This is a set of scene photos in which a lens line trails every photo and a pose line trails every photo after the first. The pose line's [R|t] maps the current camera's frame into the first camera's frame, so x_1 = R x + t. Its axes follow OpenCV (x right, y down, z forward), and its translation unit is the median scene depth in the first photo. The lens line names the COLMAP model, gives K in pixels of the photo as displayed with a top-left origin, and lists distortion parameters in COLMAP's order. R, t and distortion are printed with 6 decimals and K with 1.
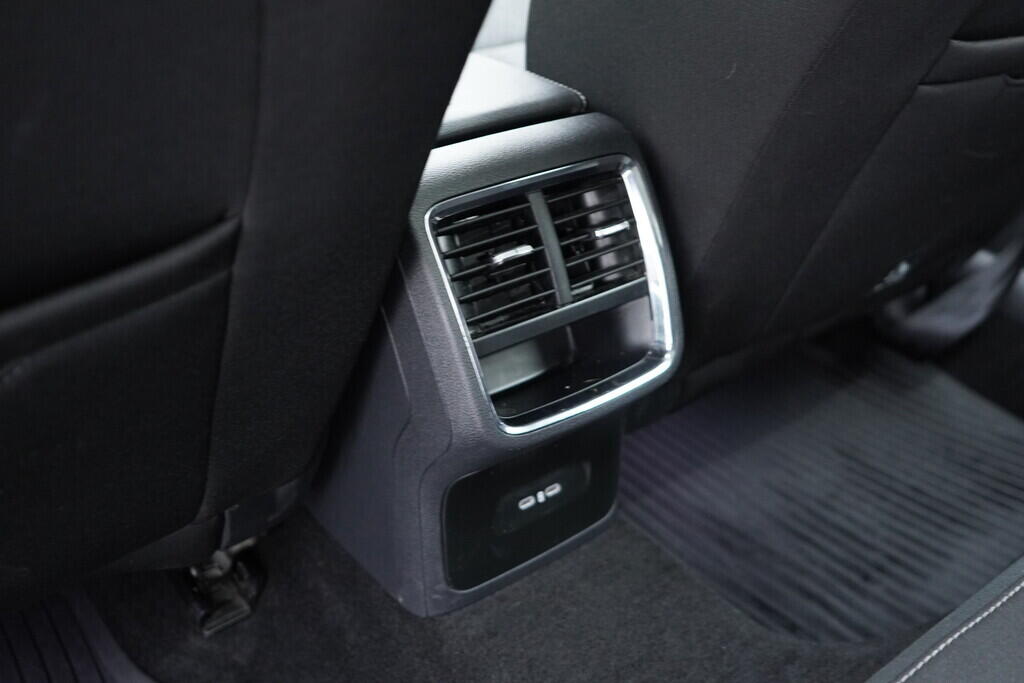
lens RADIAL K [[1056.2, 0, 513.4], [0, 1056.2, 339.9], [0, 0, 1]] dist [0.004495, 0.000000]
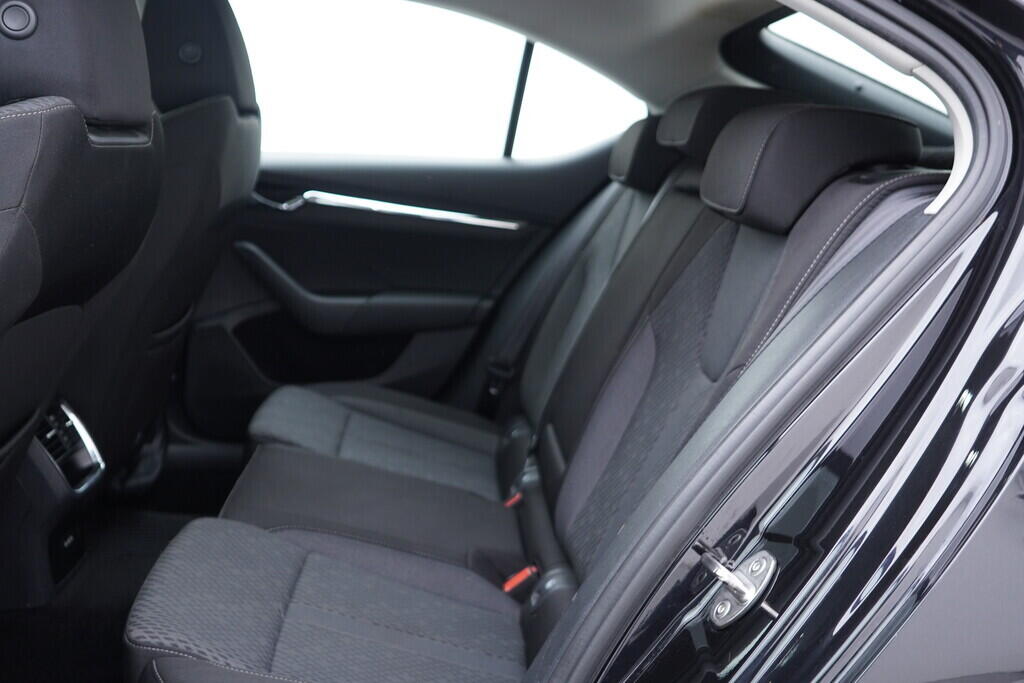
lens RADIAL K [[1056.2, 0, 511.6], [0, 1056.2, 347.8], [0, 0, 1]] dist [0.004495, 0.000000]
pose [[0.565402, -0.193405, 0.801820, -1.331243], [0.445828, 0.889536, -0.099812, 0.473897], [-0.693944, 0.413908, 0.589171, -1.391445]]
